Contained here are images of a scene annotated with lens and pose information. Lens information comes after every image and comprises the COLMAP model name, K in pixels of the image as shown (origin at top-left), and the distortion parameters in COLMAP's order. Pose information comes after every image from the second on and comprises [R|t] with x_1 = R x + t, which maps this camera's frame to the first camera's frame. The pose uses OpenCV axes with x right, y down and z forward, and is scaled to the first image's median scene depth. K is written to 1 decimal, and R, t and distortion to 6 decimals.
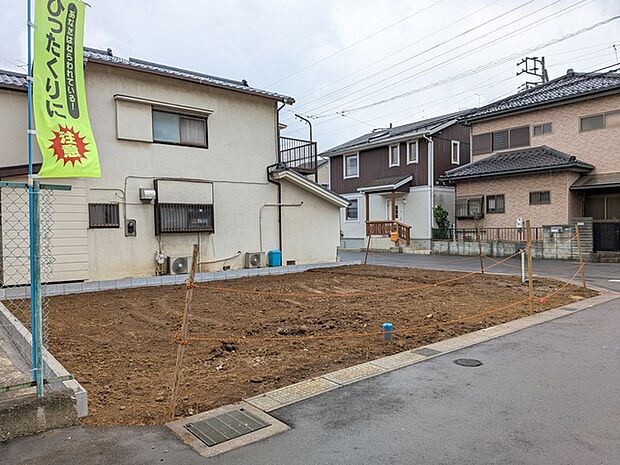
lens RADIAL K [[443.4, 0, 305.0], [0, 443.4, 231.2], [0, 0, 1]] dist [0.071919, -0.106128]
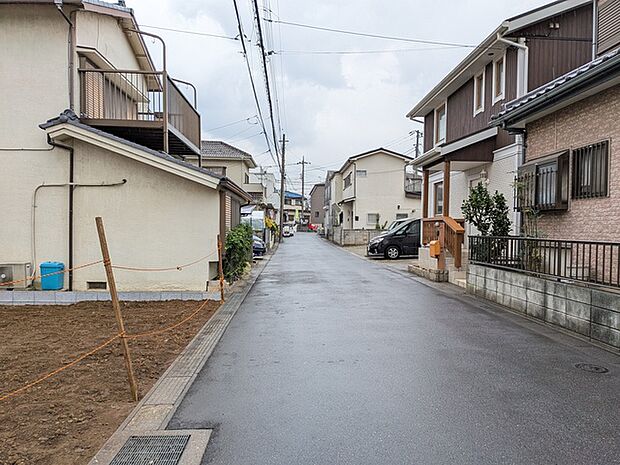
lens RADIAL K [[448.3, 0, 318.0], [0, 448.3, 236.1], [0, 0, 1]] dist [0.001310, -0.002104]
pose [[0.808182, 0.036996, -0.587769, 0.569605], [-0.027304, 0.999306, 0.025357, -0.016353], [0.588299, -0.004444, 0.808631, 0.726754]]
